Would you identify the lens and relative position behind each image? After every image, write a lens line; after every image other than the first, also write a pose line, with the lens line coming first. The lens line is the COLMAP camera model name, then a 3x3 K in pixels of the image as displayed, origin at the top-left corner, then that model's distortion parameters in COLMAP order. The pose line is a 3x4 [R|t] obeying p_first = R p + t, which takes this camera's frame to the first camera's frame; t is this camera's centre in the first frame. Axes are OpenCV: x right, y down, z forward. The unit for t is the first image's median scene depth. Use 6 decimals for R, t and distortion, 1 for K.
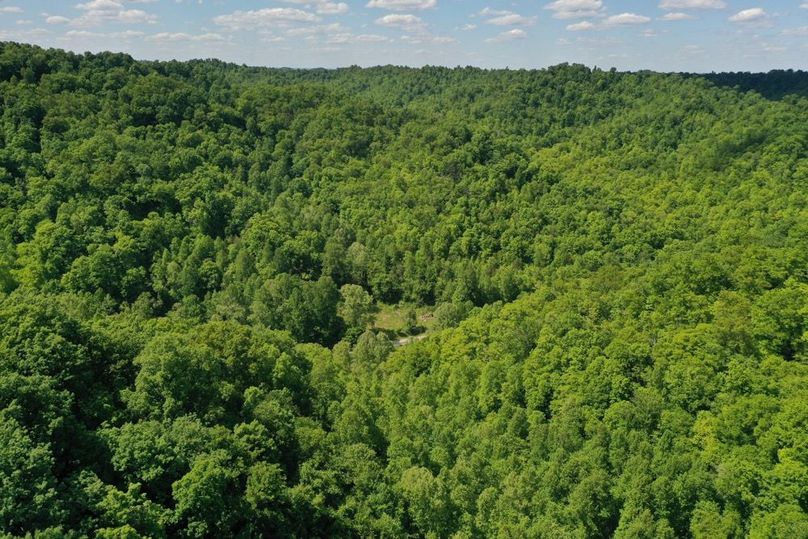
lens RADIAL K [[634.7, 0, 404.0], [0, 634.7, 269.5], [0, 0, 1]] dist [0.009187, 0.002834]
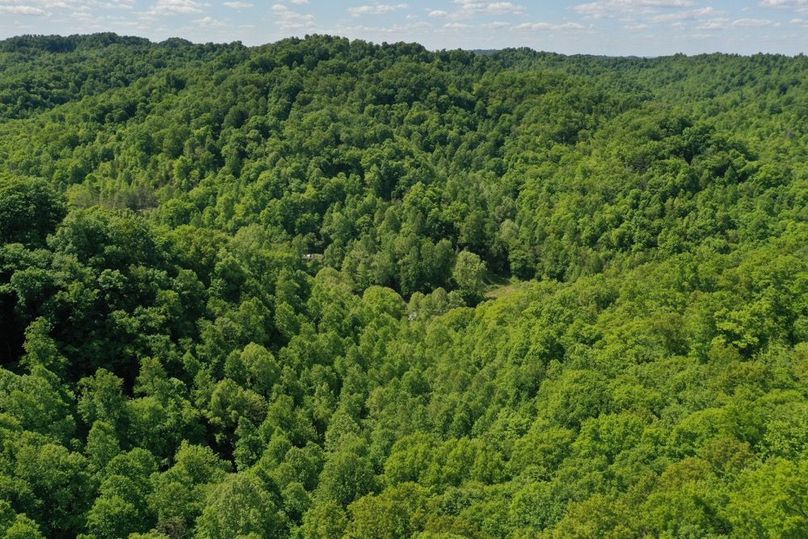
lens RADIAL K [[634.7, 0, 404.0], [0, 634.7, 269.5], [0, 0, 1]] dist [0.009187, 0.002834]
pose [[0.868531, 0.159553, -0.469251, 0.278838], [-0.152120, 0.986886, 0.053999, 0.009112], [0.471713, 0.024483, 0.881412, -0.019895]]
